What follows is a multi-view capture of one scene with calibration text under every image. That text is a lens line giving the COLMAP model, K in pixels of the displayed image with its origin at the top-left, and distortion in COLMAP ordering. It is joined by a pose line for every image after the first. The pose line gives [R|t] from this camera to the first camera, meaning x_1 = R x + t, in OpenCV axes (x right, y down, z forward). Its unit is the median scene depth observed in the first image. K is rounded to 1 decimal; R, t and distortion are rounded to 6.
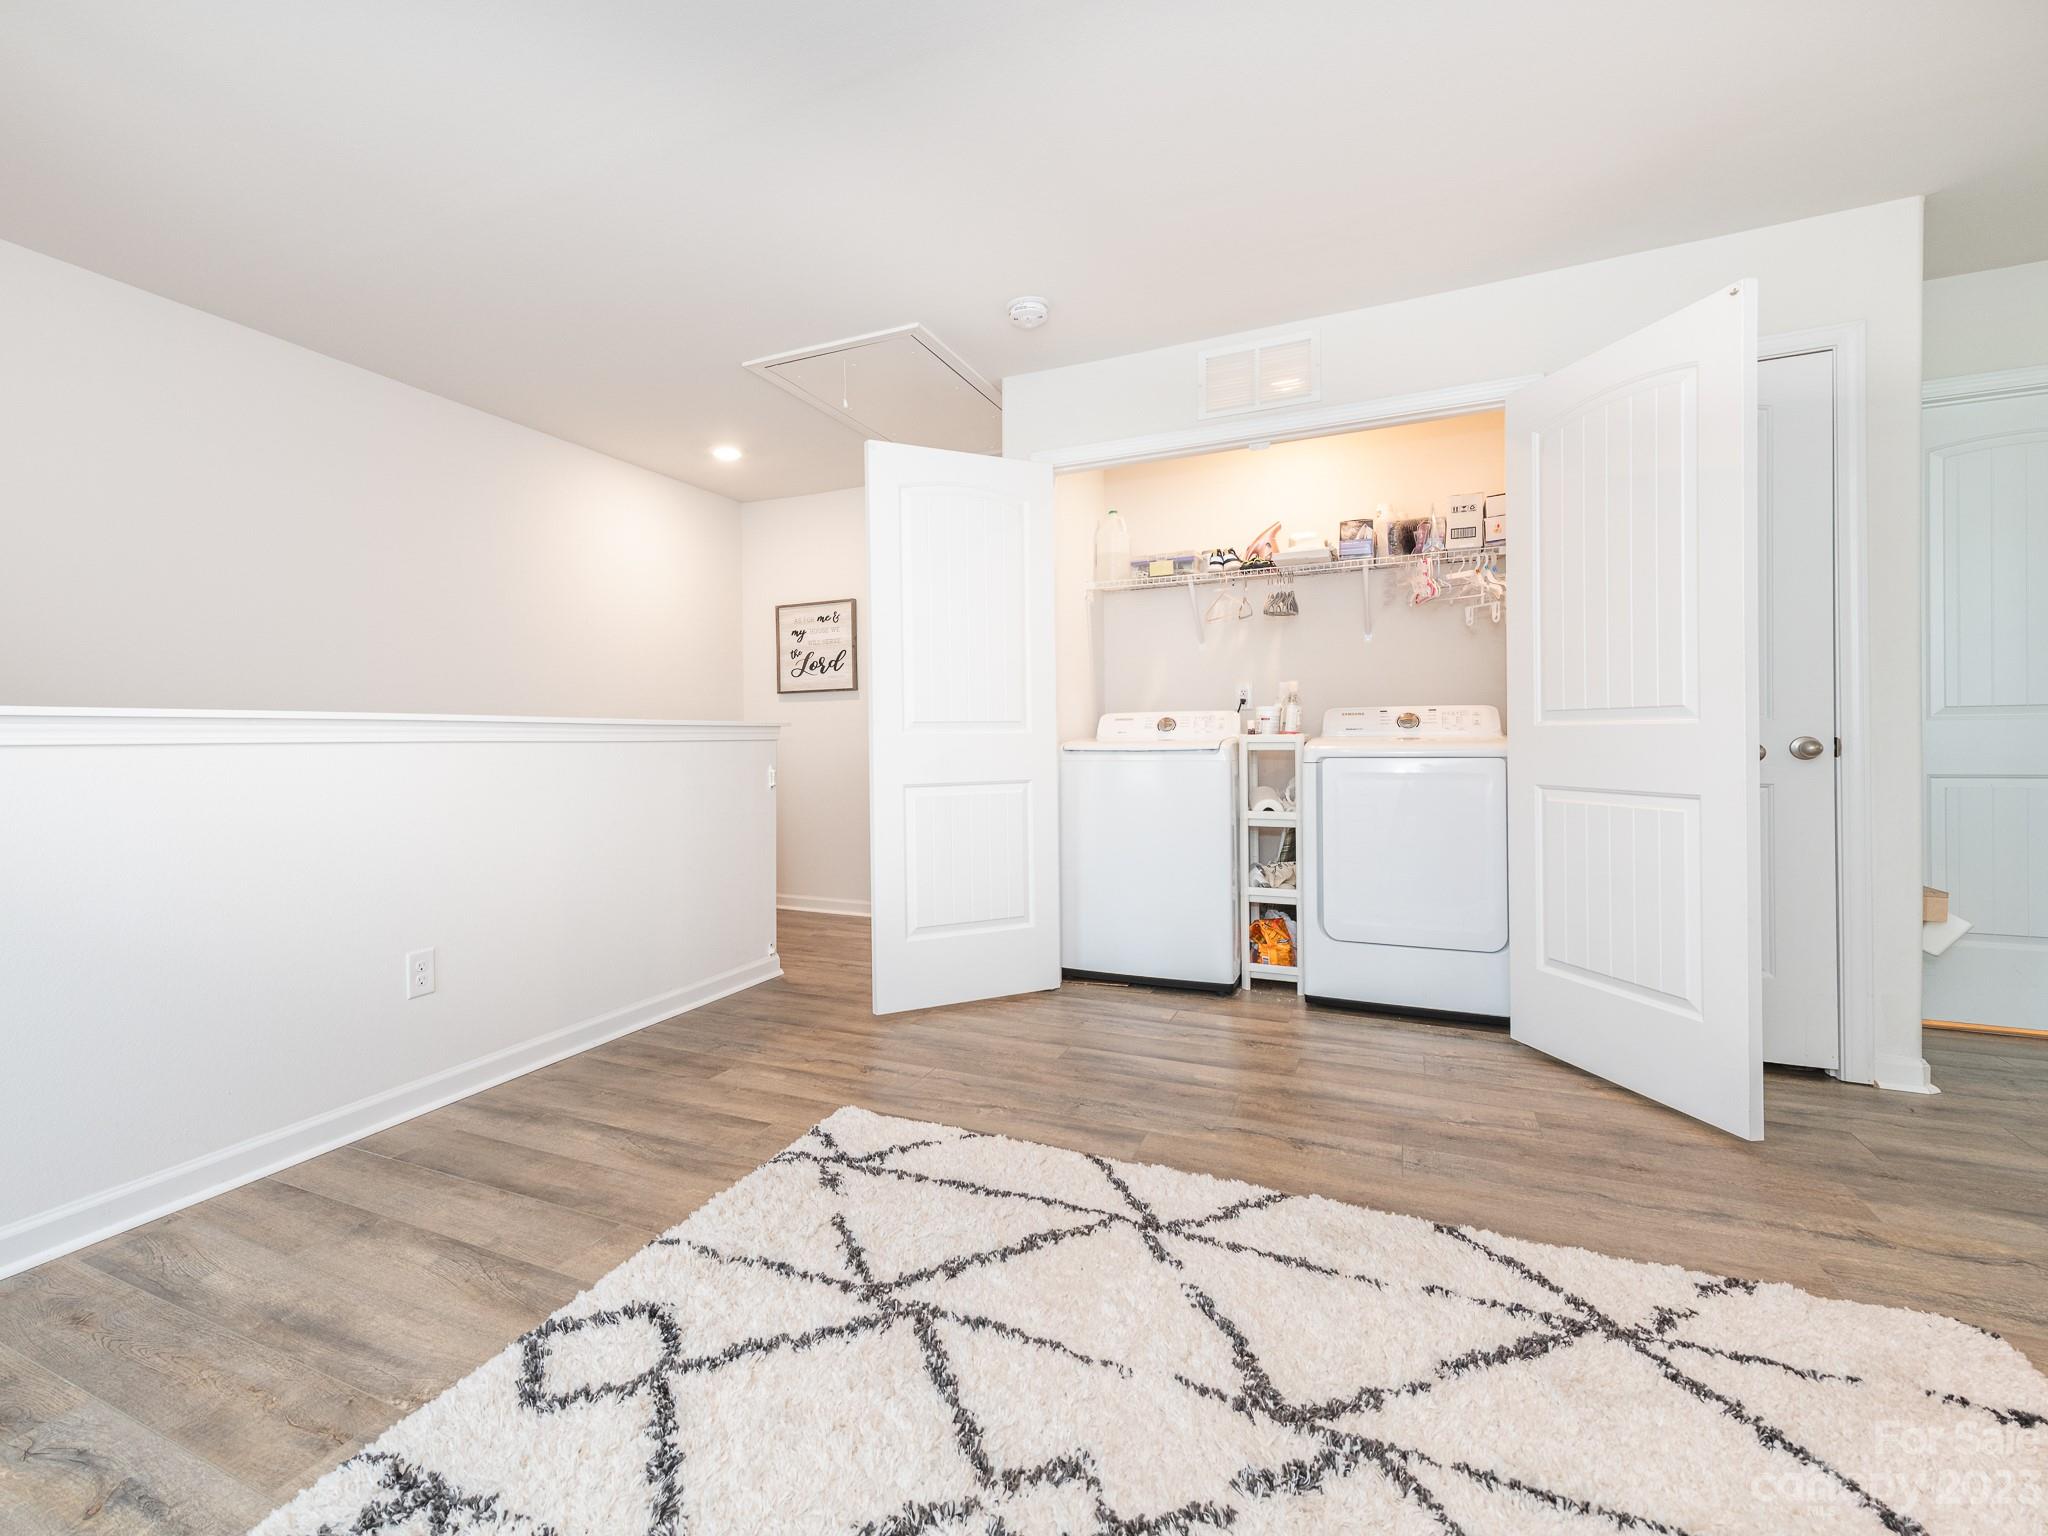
lens RADIAL K [[900.5, 0, 1026.0], [0, 900.5, 751.8], [0, 0, 1]] dist [0.009922, -0.003385]
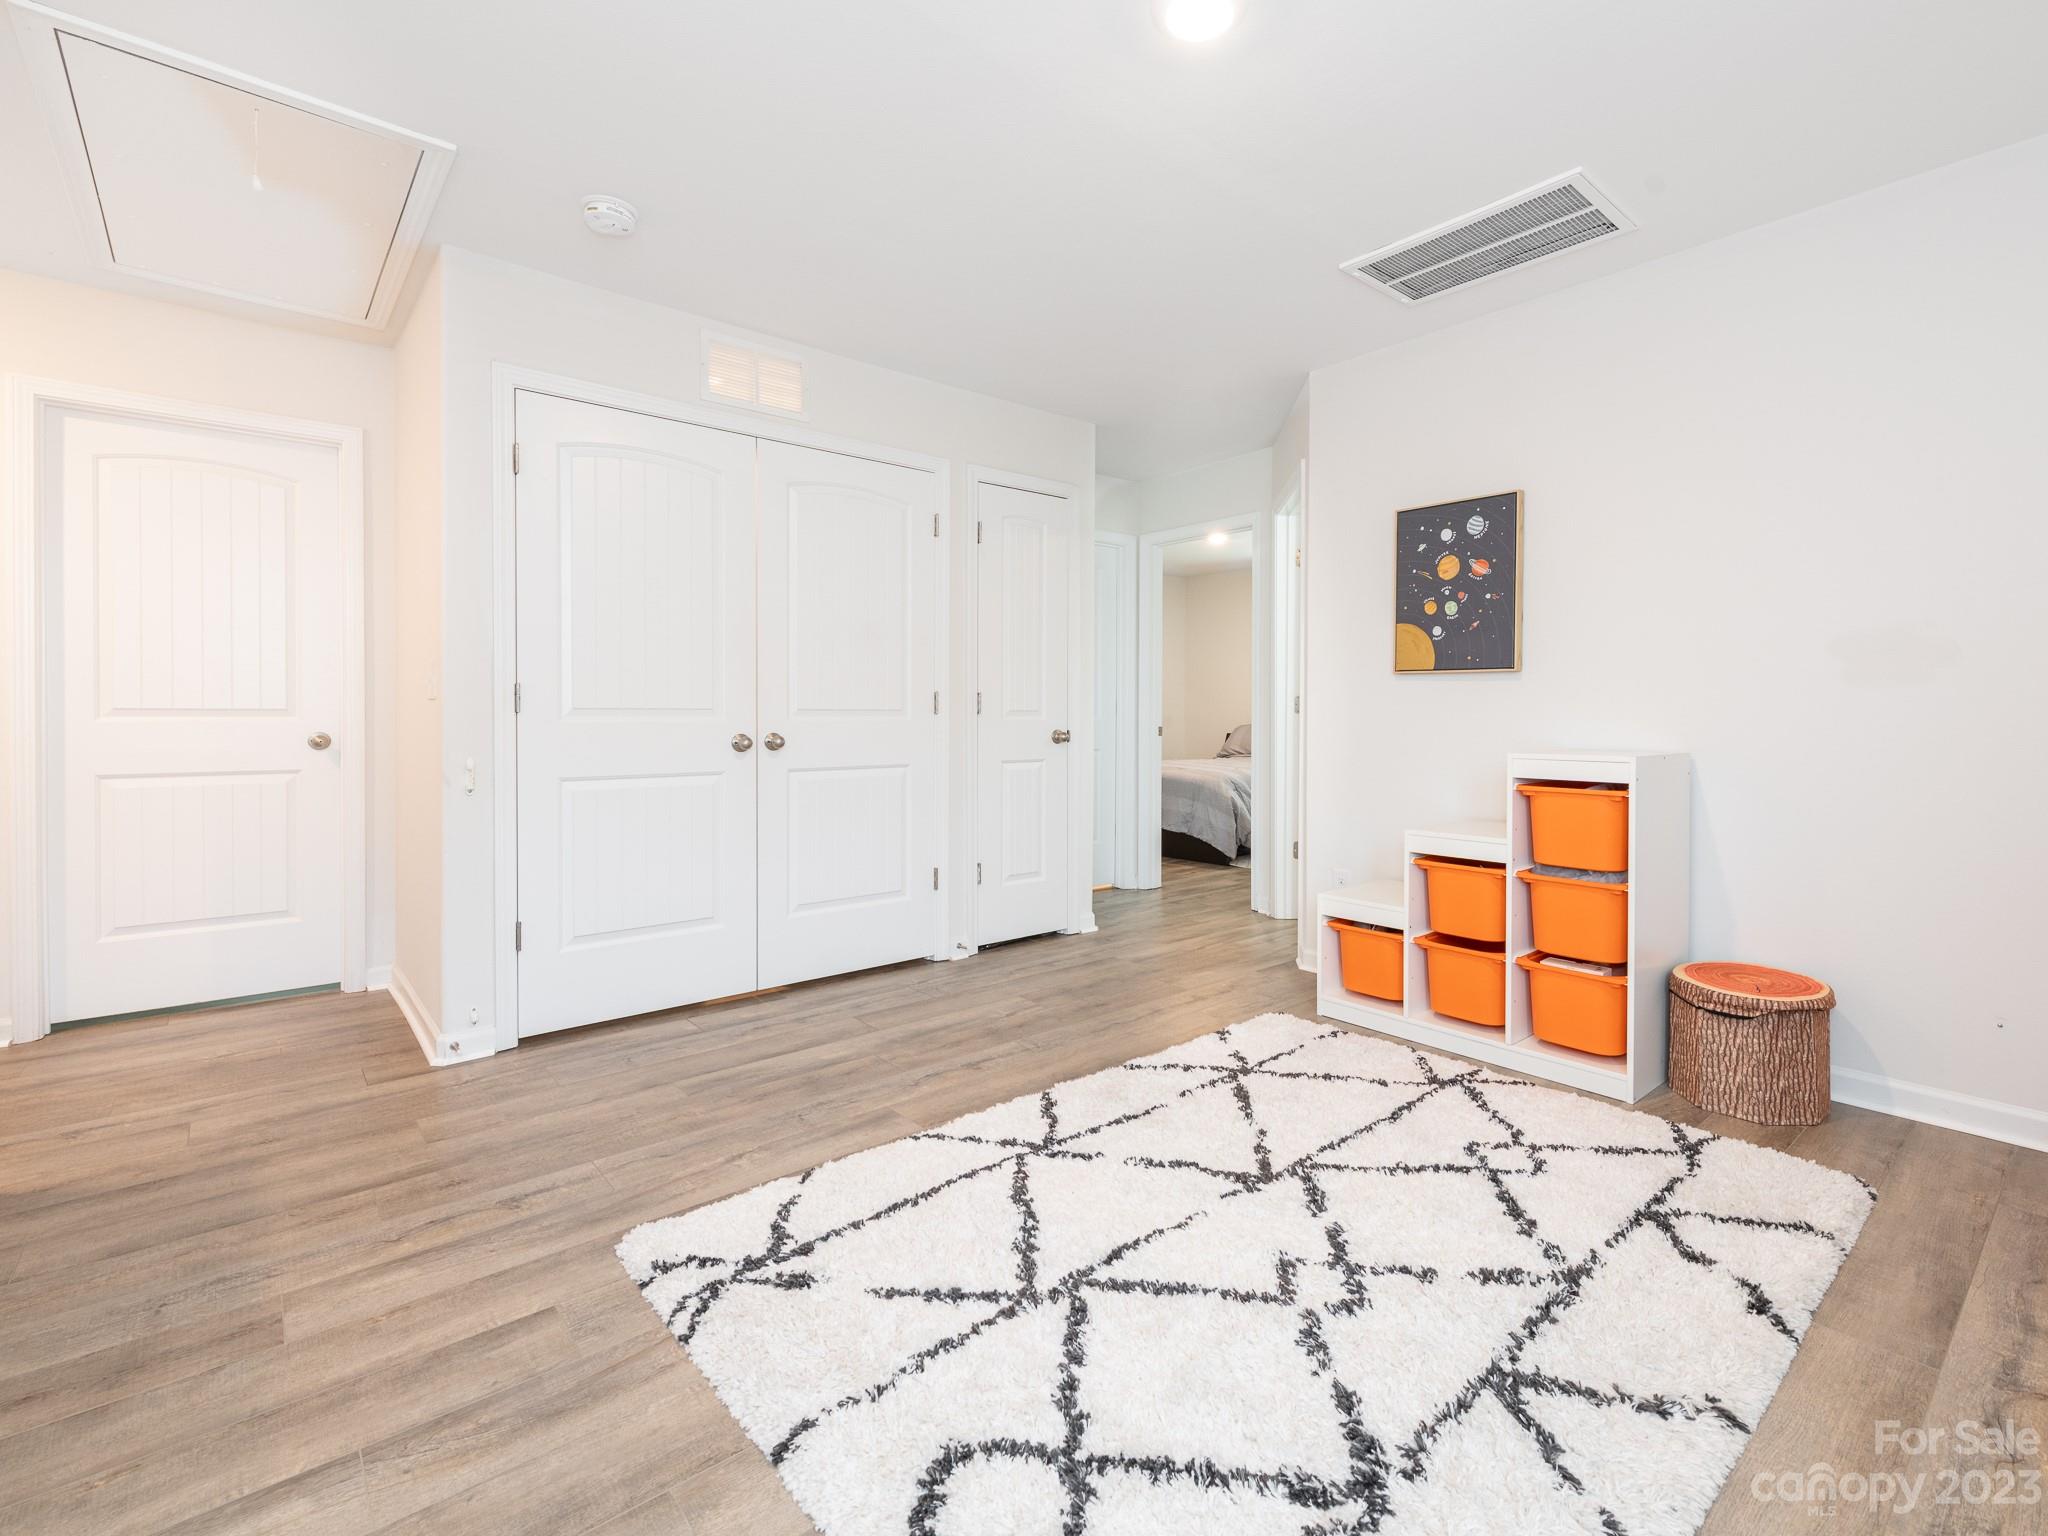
lens RADIAL K [[900.5, 0, 996.3], [0, 900.5, 746.4], [0, 0, 1]] dist [0.009922, -0.003385]
pose [[0.468016, -0.019670, 0.883501, -0.770203], [0.006176, 0.999801, 0.018987, -0.021455], [-0.883698, -0.003430, 0.468044, 0.415217]]
